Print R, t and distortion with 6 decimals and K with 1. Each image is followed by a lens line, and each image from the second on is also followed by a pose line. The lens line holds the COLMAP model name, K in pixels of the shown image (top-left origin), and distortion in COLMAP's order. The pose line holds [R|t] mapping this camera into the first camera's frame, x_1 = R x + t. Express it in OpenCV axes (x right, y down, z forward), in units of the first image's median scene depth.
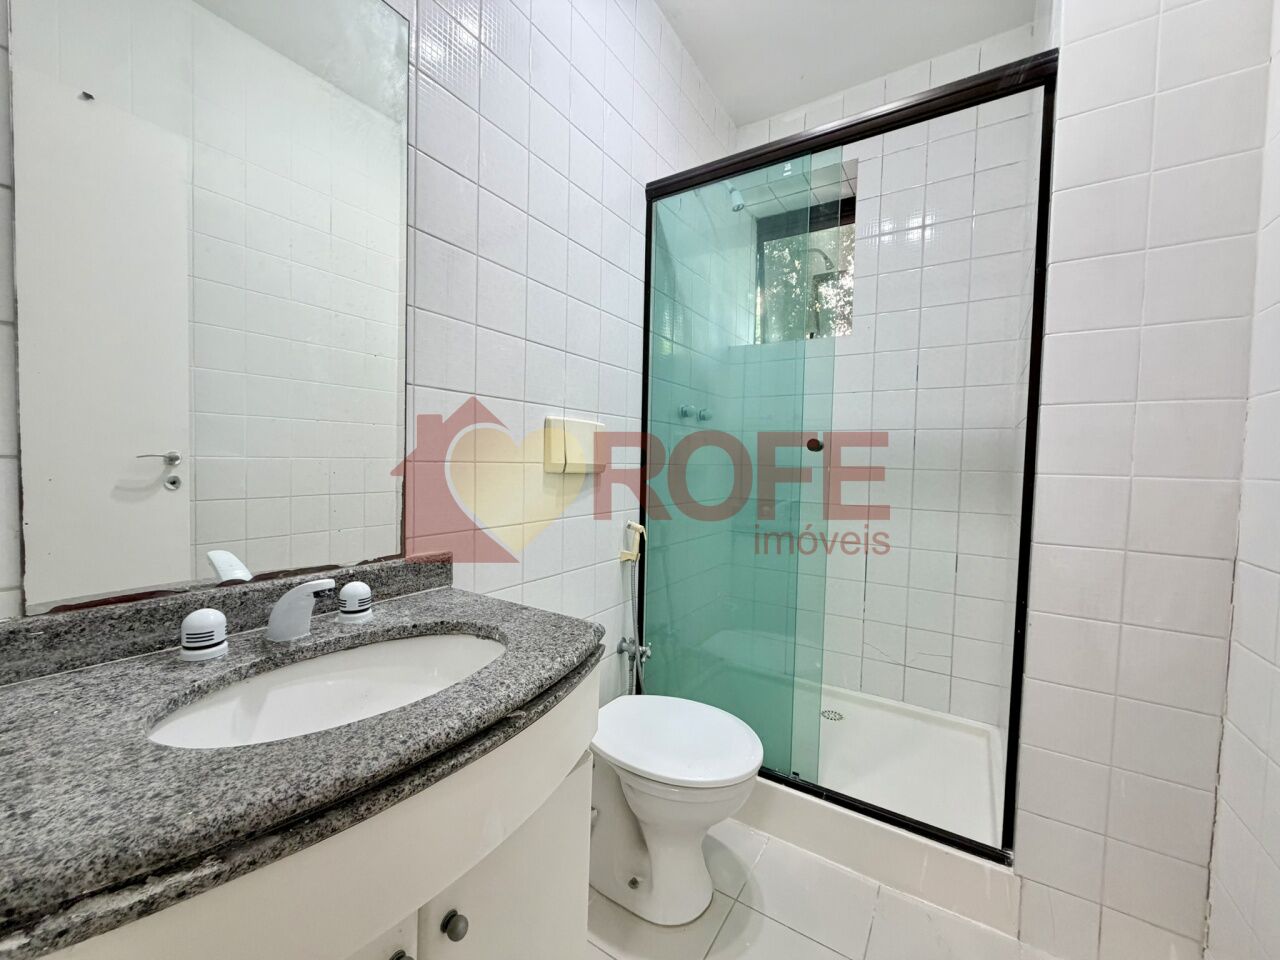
lens RADIAL K [[507.9, 0, 638.1], [0, 507.9, 482.5], [0, 0, 1]] dist [-0.000245, -0.000059]
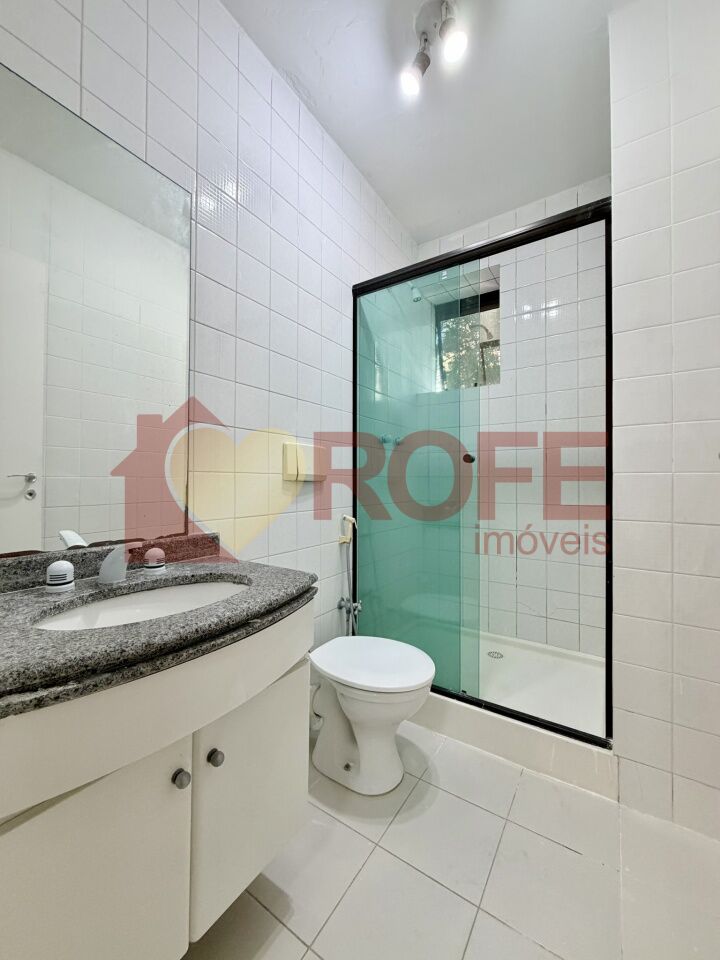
lens RADIAL K [[380.9, 0, 360.7], [0, 380.9, 478.8], [0, 0, 1]] dist [-0.000245, -0.000059]
pose [[0.999741, -0.019096, -0.012371, 0.059519], [0.018465, 0.998615, -0.049265, 0.037862], [0.013294, 0.049023, 0.998709, -0.107620]]
